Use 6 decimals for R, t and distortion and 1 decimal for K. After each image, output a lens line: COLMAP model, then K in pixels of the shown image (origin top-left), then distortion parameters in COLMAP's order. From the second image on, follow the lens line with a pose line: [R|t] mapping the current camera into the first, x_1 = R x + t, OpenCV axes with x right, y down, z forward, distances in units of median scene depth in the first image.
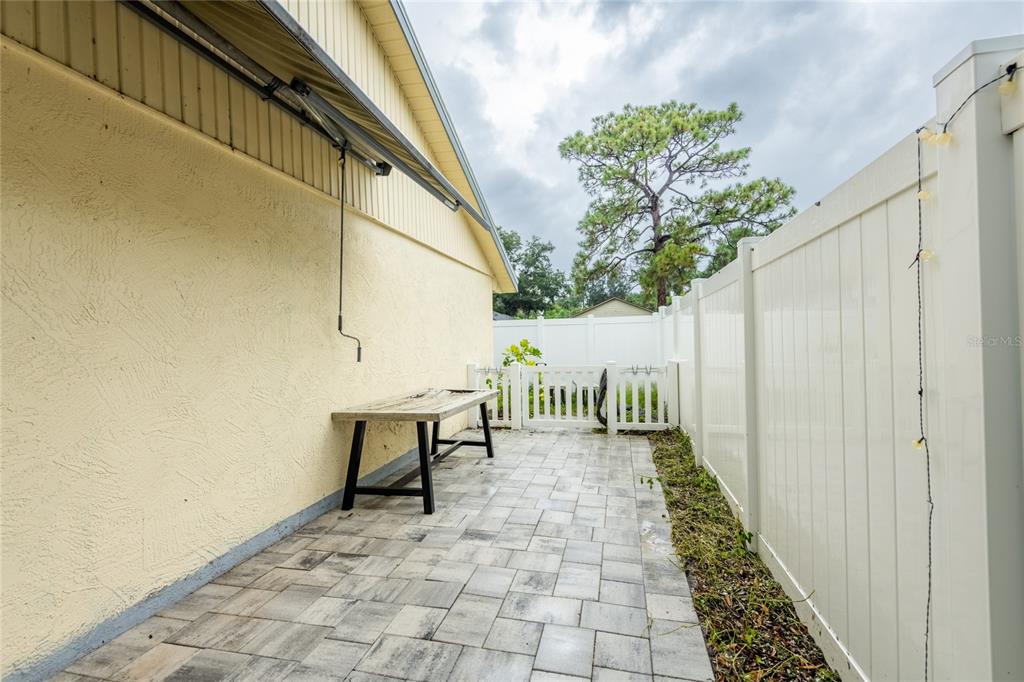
lens RADIAL K [[478.4, 0, 498.1], [0, 478.4, 339.1], [0, 0, 1]] dist [0.015474, -0.010042]
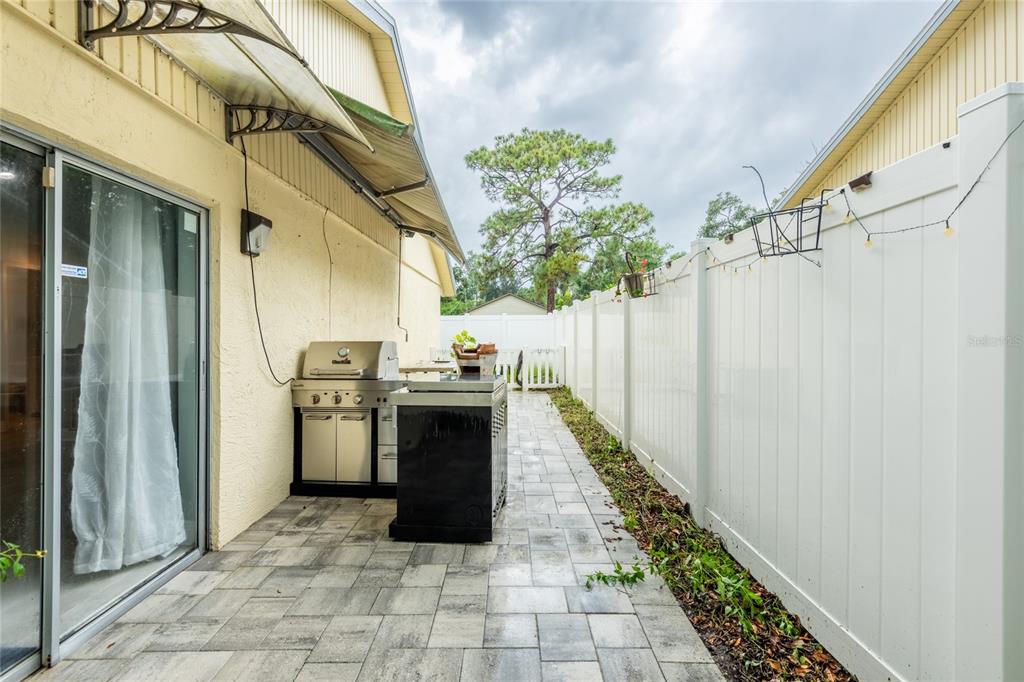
lens RADIAL K [[478.4, 0, 508.8], [0, 478.4, 332.9], [0, 0, 1]] dist [0.015474, -0.010042]
pose [[0.969716, 0.013295, 0.243872, -0.044160], [-0.014512, 0.999890, 0.003194, -0.000063], [-0.243802, -0.006636, 0.969802, -0.113689]]
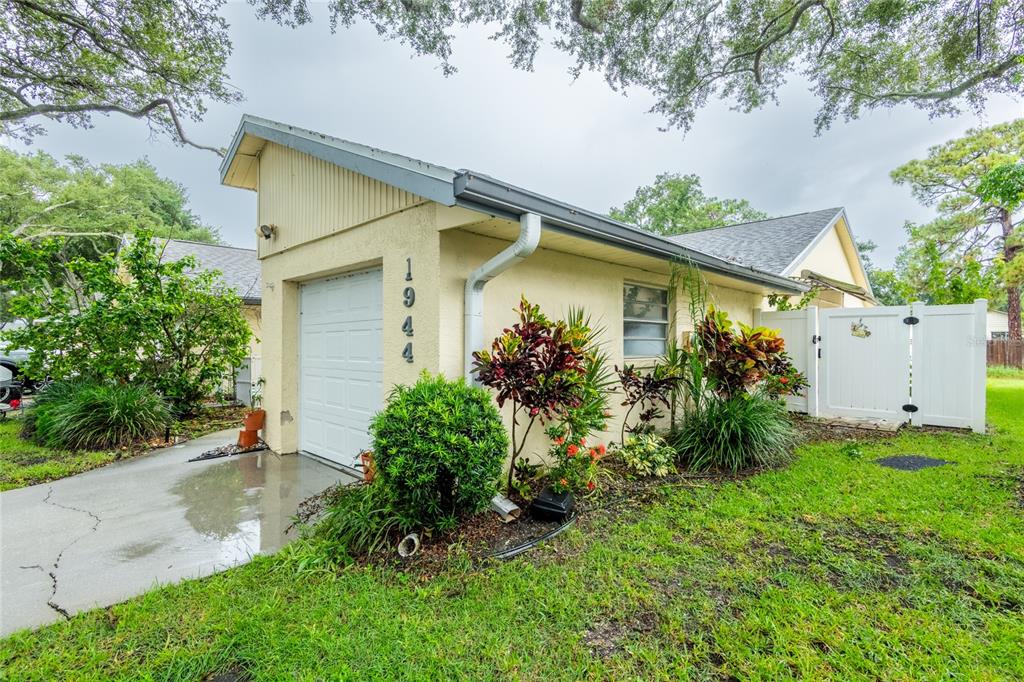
lens RADIAL K [[478.4, 0, 513.9], [0, 478.4, 330.1], [0, 0, 1]] dist [0.015474, -0.010042]
pose [[0.870326, 0.007729, -0.492415, -0.096938], [-0.017437, 0.999734, -0.015127, 0.005815], [0.492167, 0.021751, 0.870229, -0.479627]]
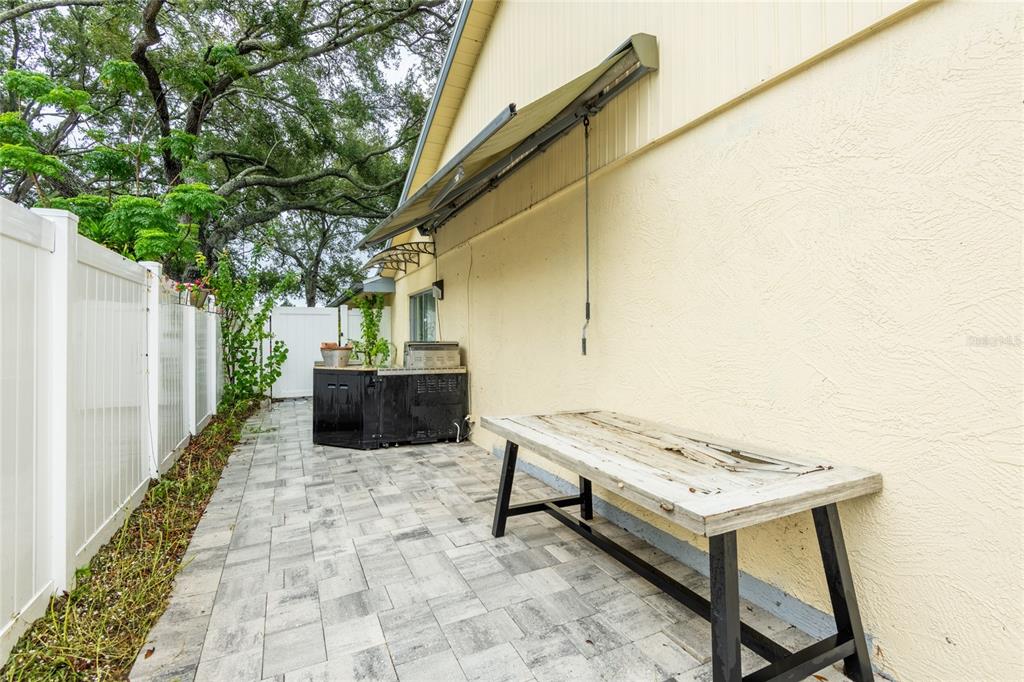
lens RADIAL K [[478.4, 0, 529.0], [0, 478.4, 334.2], [0, 0, 1]] dist [0.015474, -0.010042]
pose [[-0.751534, 0.019313, -0.659411, 0.068081], [0.018688, 0.999793, 0.007983, 0.000266], [0.659429, -0.006324, -0.751740, 0.310698]]
